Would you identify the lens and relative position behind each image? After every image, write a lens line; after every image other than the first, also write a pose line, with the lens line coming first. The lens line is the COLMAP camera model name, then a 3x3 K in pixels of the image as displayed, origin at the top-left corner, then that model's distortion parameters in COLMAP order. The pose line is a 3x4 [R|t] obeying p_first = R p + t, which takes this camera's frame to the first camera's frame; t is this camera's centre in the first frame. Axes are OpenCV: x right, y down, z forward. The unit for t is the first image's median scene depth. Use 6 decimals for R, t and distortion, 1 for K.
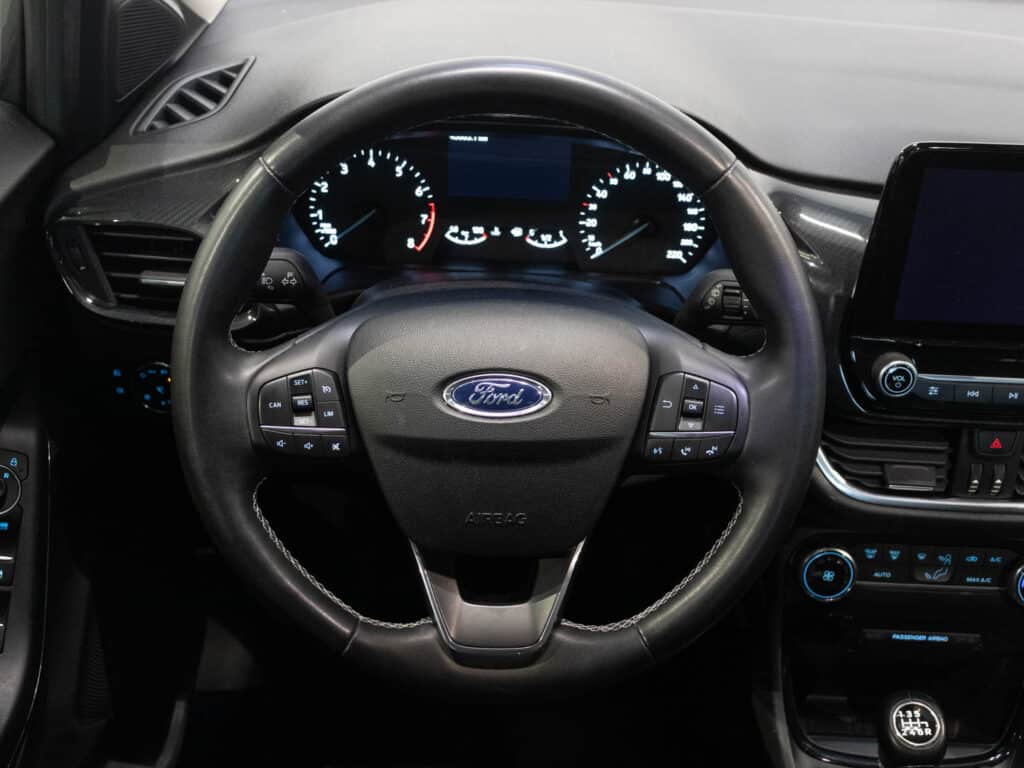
lens RADIAL K [[1188.0, 0, 512.0], [0, 1188.0, 384.0], [0, 0, 1]] dist [-0.037852, 0.009250]
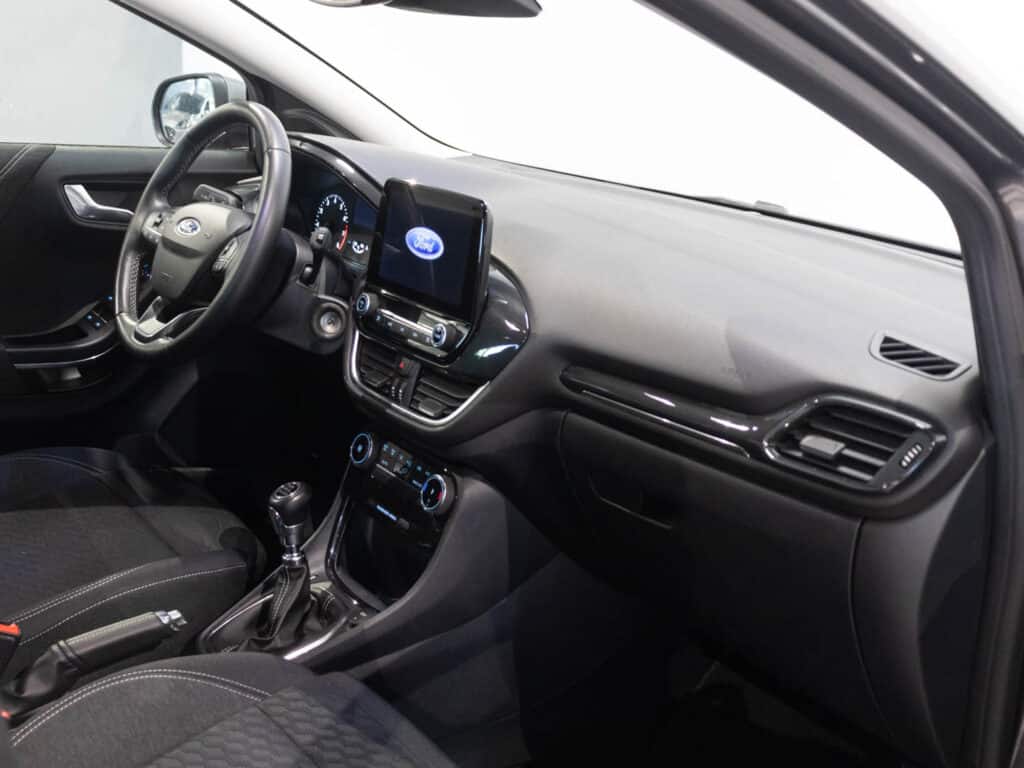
lens RADIAL K [[1188.0, 0, 512.0], [0, 1188.0, 384.0], [0, 0, 1]] dist [-0.037852, 0.009250]
pose [[0.628094, 0.232201, -0.742685, 1.631014], [-0.483090, 0.864589, -0.138238, 0.213825], [0.610018, 0.445610, 0.655217, 0.004983]]
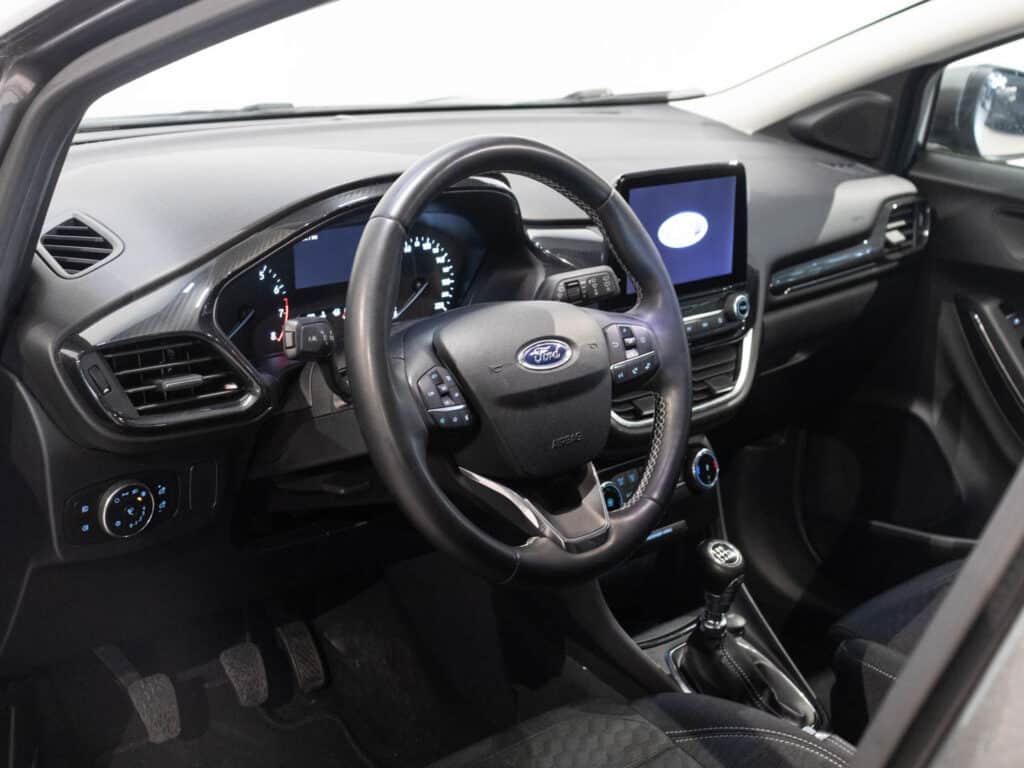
lens RADIAL K [[1434.4, 0, 512.0], [0, 1434.4, 384.0], [0, 0, 1]] dist [-0.058056, -0.014548]
pose [[0.683800, -0.211766, 0.698264, -0.947015], [0.354323, 0.932927, -0.064051, 0.102262], [-0.637865, 0.291209, 0.712969, -0.147825]]
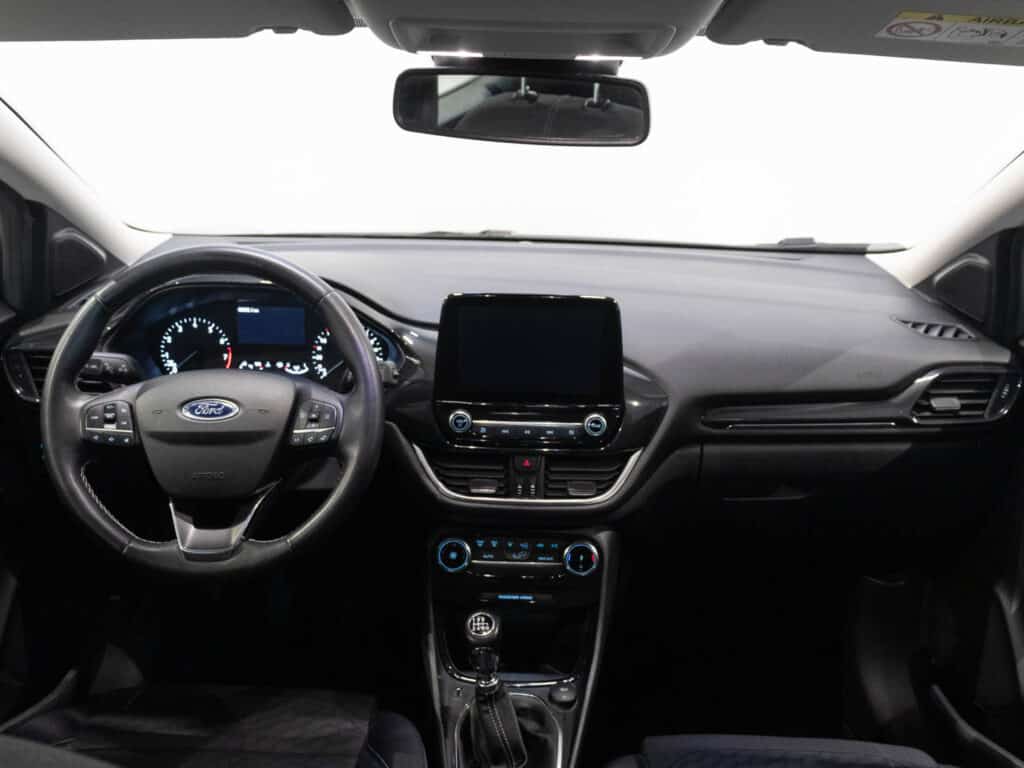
lens RADIAL K [[935.3, 0, 512.0], [0, 935.3, 384.0], [0, 0, 1]] dist [-0.011109, -0.004063]
pose [[0.999592, -0.014266, 0.024746, 0.326868], [0.020079, 0.967123, -0.253514, 0.269654], [-0.020316, 0.253908, 0.967015, -0.361463]]
